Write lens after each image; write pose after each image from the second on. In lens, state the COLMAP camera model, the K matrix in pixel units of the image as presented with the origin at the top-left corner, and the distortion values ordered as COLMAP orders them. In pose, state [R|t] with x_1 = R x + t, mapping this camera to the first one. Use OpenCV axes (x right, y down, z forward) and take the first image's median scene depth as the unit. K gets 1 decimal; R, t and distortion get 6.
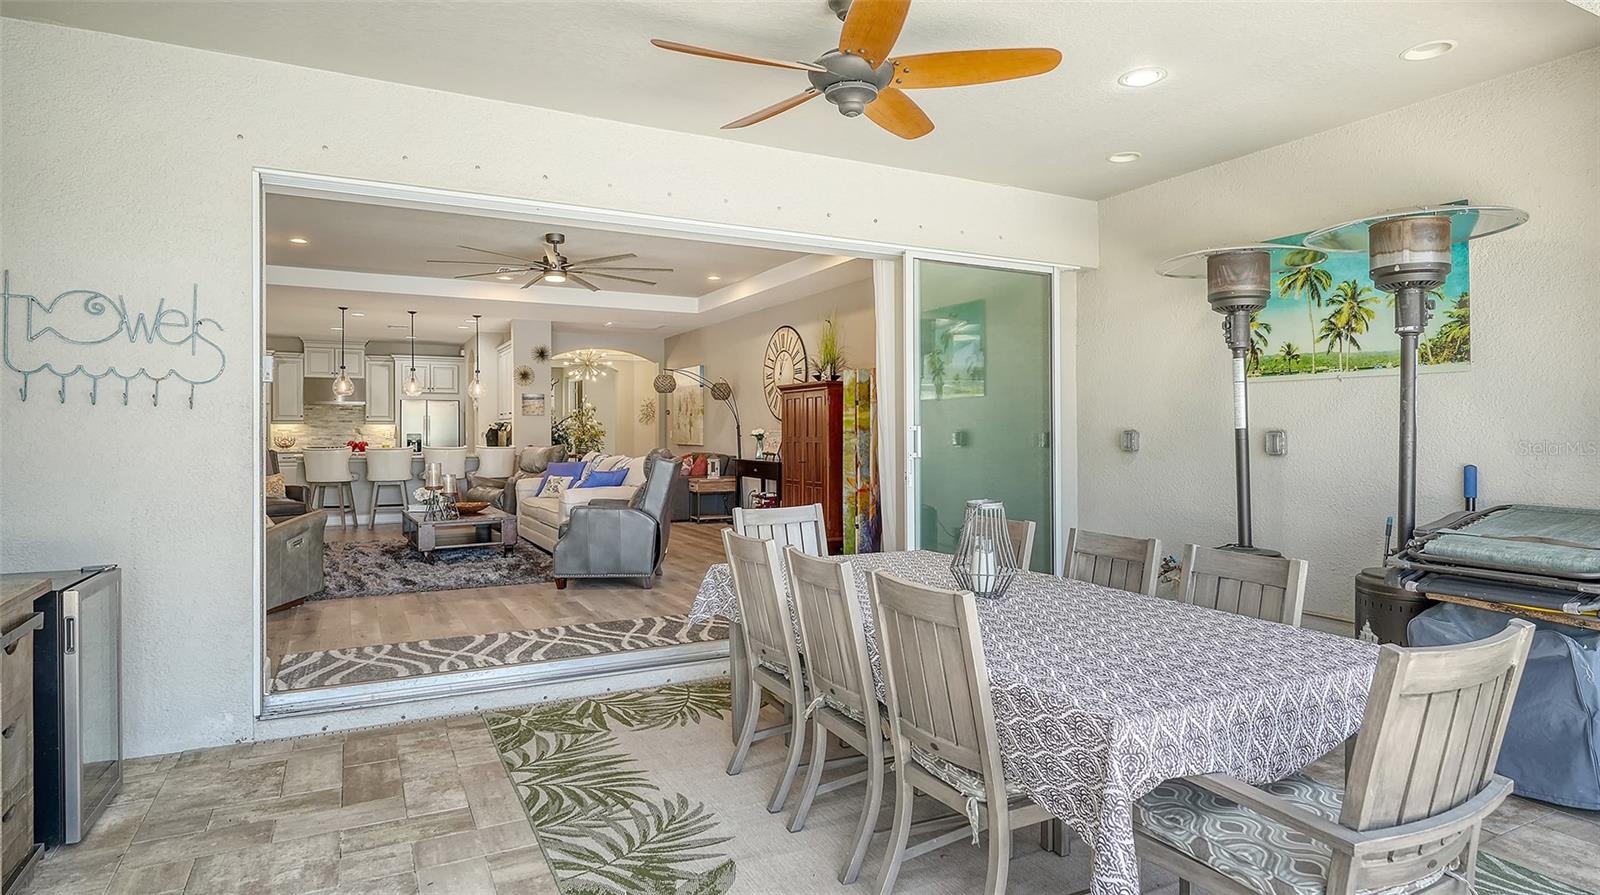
lens RADIAL K [[852.1, 0, 798.6], [0, 852.1, 459.3], [0, 0, 1]] dist [-0.027226, 0.000423]
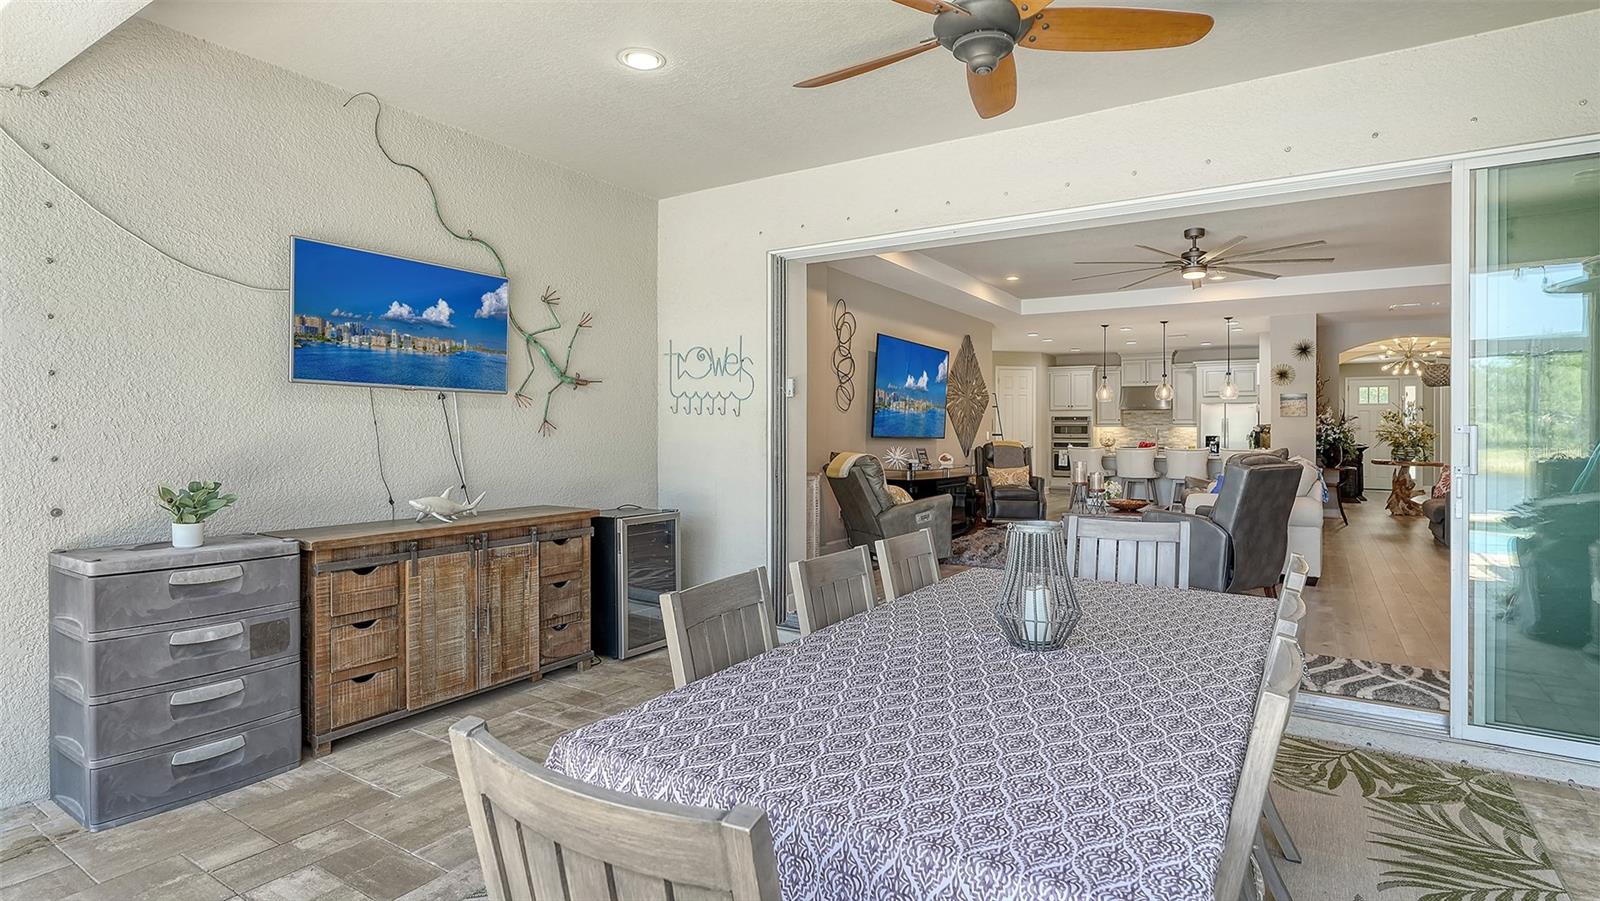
lens RADIAL K [[790.1, 0, 804.2], [0, 790.1, 439.3], [0, 0, 1]] dist [0.042406, 0.000390]
pose [[0.488376, 0.014131, -0.872519, 0.206888], [-0.037029, 0.999304, -0.004542, -0.004531], [0.871848, 0.034527, 0.488559, 0.126175]]
